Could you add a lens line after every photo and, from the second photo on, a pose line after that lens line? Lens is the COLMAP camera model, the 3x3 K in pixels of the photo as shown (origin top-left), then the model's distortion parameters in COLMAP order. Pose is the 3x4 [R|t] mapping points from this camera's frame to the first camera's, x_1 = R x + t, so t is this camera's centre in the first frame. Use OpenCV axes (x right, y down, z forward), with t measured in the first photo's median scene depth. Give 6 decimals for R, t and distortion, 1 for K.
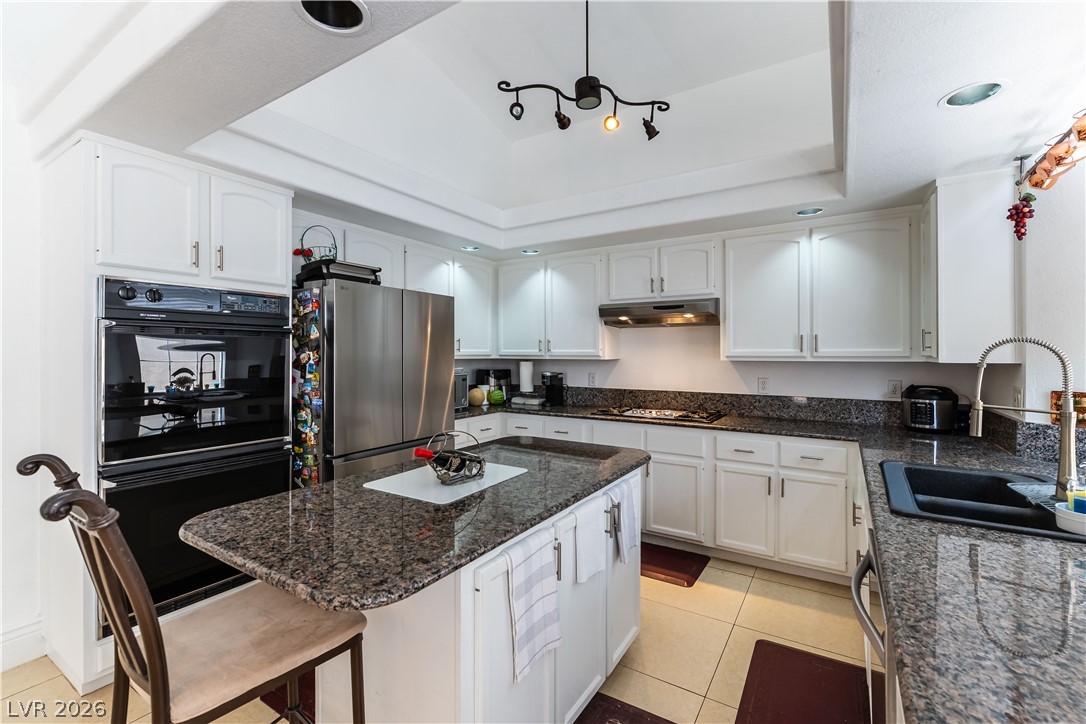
lens RADIAL K [[467.9, 0, 550.1], [0, 467.9, 353.4], [0, 0, 1]] dist [0.000816, -0.000035]
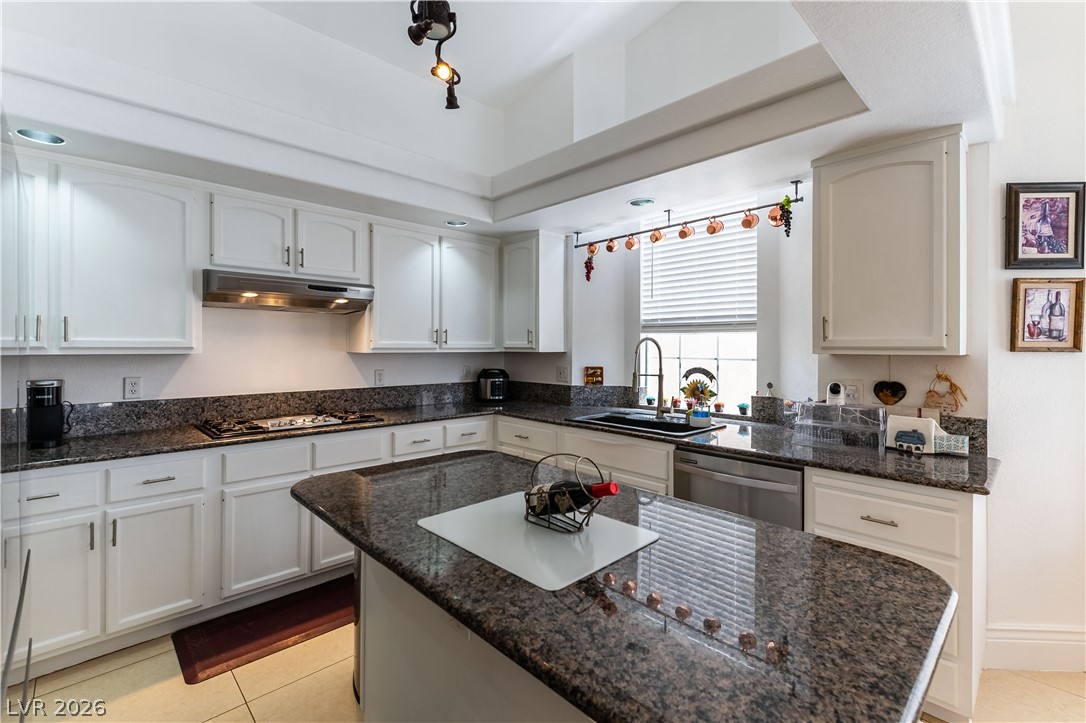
lens RADIAL K [[479.2, 0, 530.6], [0, 479.2, 345.3], [0, 0, 1]] dist [-0.000182, -0.000219]
pose [[0.258358, 0.003334, 0.966043, -0.512160], [-0.002533, 0.999993, -0.002774, 0.002323], [-0.966046, -0.001730, 0.258365, 0.483377]]
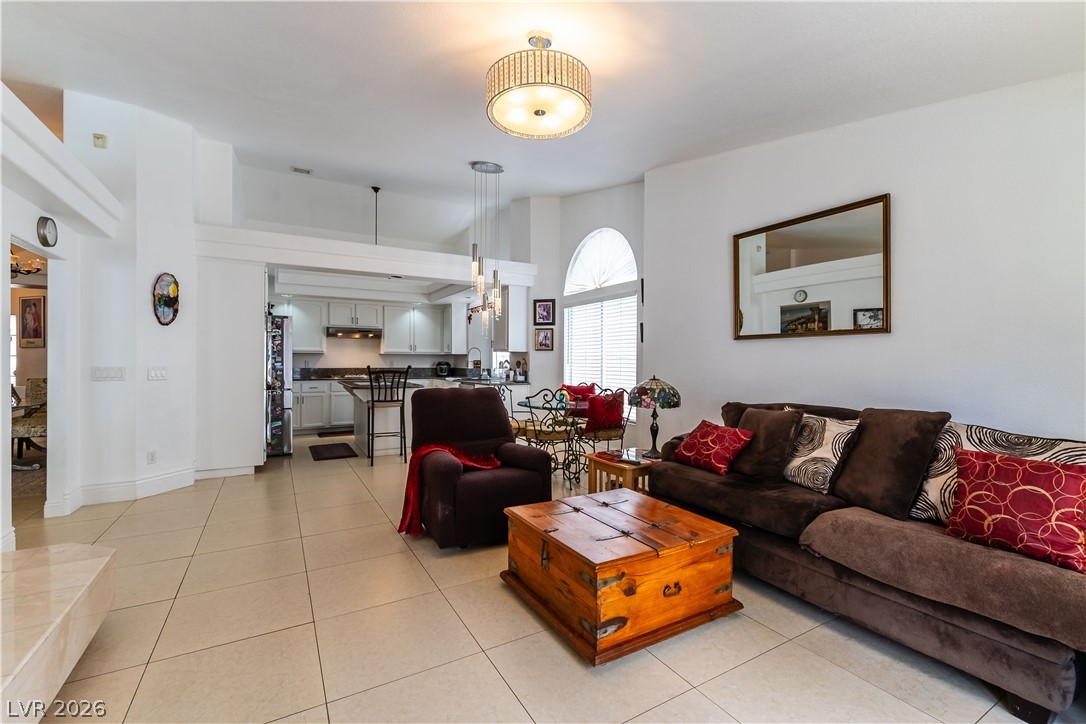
lens RADIAL K [[465.1, 0, 543.0], [0, 465.1, 362.0], [0, 0, 1]] dist [-0.000575, -0.000093]
pose [[0.473315, -0.000288, 0.880893, -1.558566], [-0.004441, 0.999986, 0.002713, 0.053671], [-0.880882, -0.005196, 0.473308, -1.030522]]
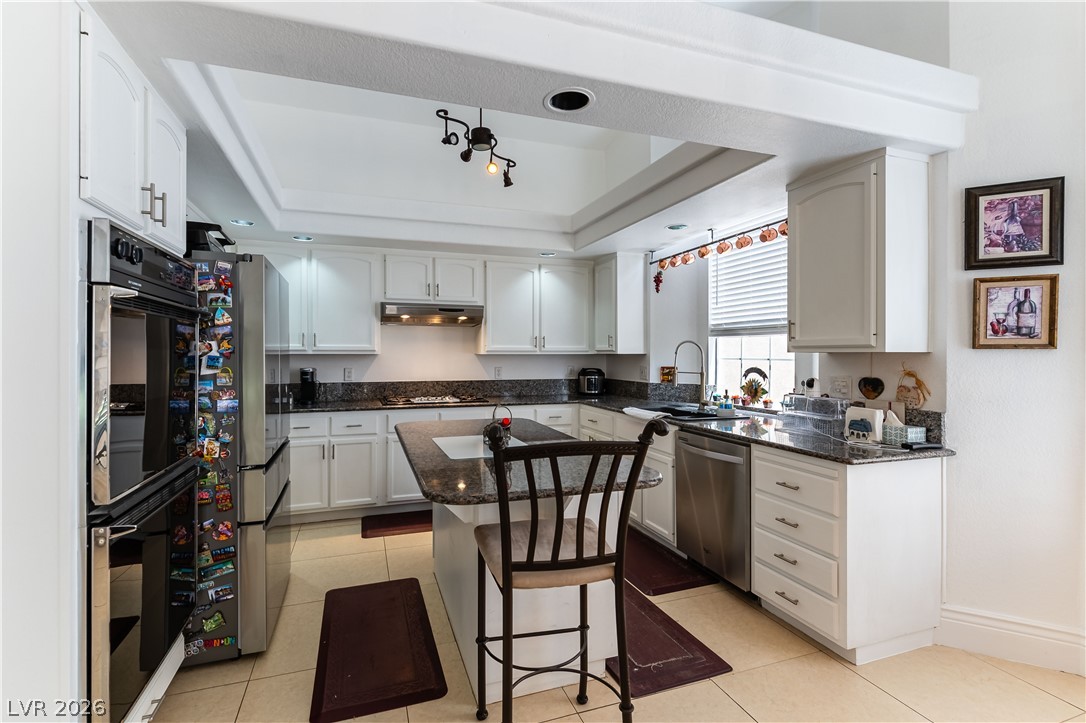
lens RADIAL K [[487.7, 0, 520.4], [0, 487.7, 353.4], [0, 0, 1]] dist [-0.001828, -0.000614]
pose [[0.641598, -0.000266, 0.767041, -0.659234], [-0.000036, 1.000000, 0.000377, 0.013942], [-0.767041, -0.000270, 0.641598, 0.060216]]
